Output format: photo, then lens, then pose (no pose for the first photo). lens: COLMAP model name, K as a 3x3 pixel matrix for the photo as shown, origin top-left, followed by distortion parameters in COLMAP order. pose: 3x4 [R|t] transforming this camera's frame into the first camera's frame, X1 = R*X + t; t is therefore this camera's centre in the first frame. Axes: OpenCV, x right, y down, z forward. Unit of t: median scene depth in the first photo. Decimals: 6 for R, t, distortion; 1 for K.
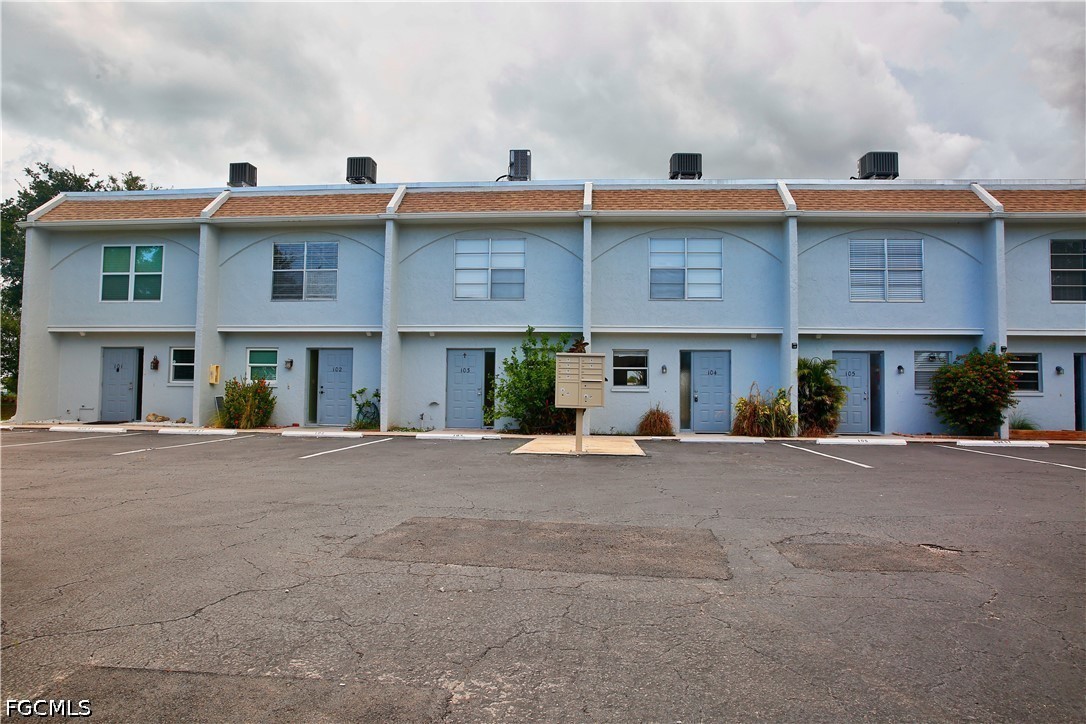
lens RADIAL K [[732.7, 0, 536.9], [0, 732.7, 363.1], [0, 0, 1]] dist [-0.081246, 0.042768]
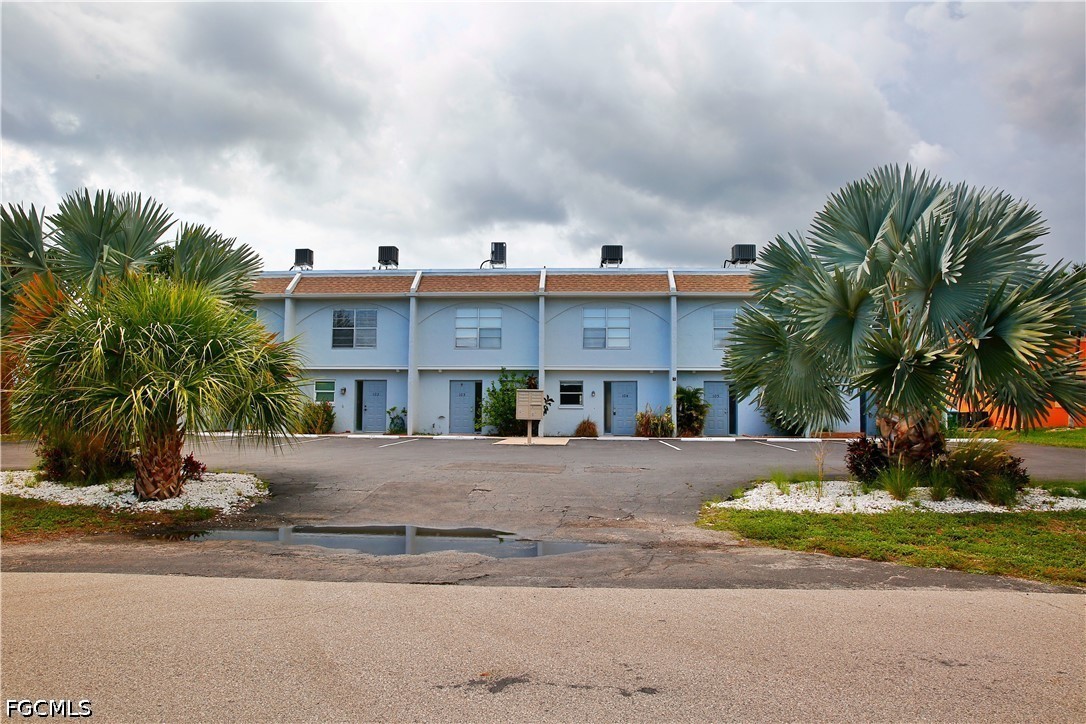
lens RADIAL K [[732.7, 0, 541.9], [0, 732.7, 359.5], [0, 0, 1]] dist [-0.081246, 0.042768]
pose [[0.999655, -0.003107, 0.026082, 0.027492], [0.003660, 0.999770, -0.021155, -0.030577], [-0.026011, 0.021243, 0.999436, -0.515881]]
